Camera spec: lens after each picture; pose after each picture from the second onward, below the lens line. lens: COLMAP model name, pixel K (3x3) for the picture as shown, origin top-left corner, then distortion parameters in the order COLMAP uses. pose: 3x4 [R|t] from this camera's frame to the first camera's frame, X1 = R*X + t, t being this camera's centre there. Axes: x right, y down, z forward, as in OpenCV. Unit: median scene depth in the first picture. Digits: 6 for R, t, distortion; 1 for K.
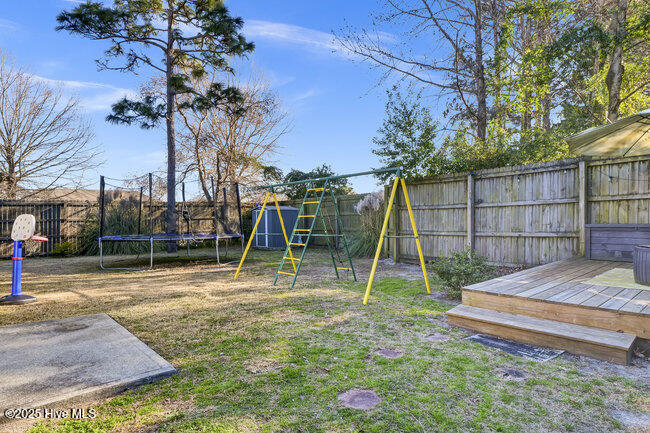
lens RADIAL K [[364.2, 0, 325.0], [0, 364.2, 216.5], [0, 0, 1]] dist [-0.000657, 0.000123]
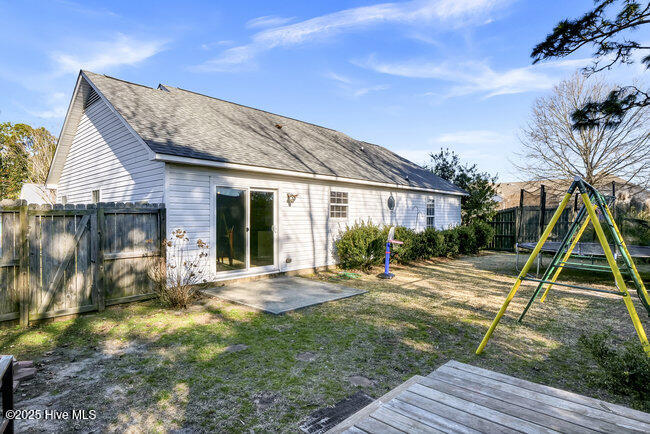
lens RADIAL K [[357.3, 0, 337.4], [0, 357.3, 216.6], [0, 0, 1]] dist [-0.000735, -0.000168]
pose [[0.119502, 0.010054, -0.992783, 0.596089], [0.003918, 0.999936, 0.010598, -0.056276], [0.992826, -0.005156, 0.119455, 0.392545]]
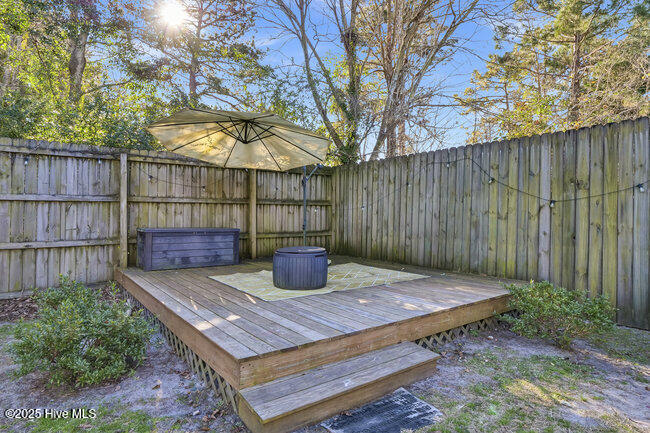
lens RADIAL K [[364.2, 0, 325.0], [0, 364.2, 216.5], [0, 0, 1]] dist [-0.000657, 0.000123]
pose [[0.079319, 0.014934, 0.996737, -0.085165], [-0.019031, 0.999728, -0.013464, -0.004324], [-0.996668, -0.017901, 0.079581, 0.475214]]
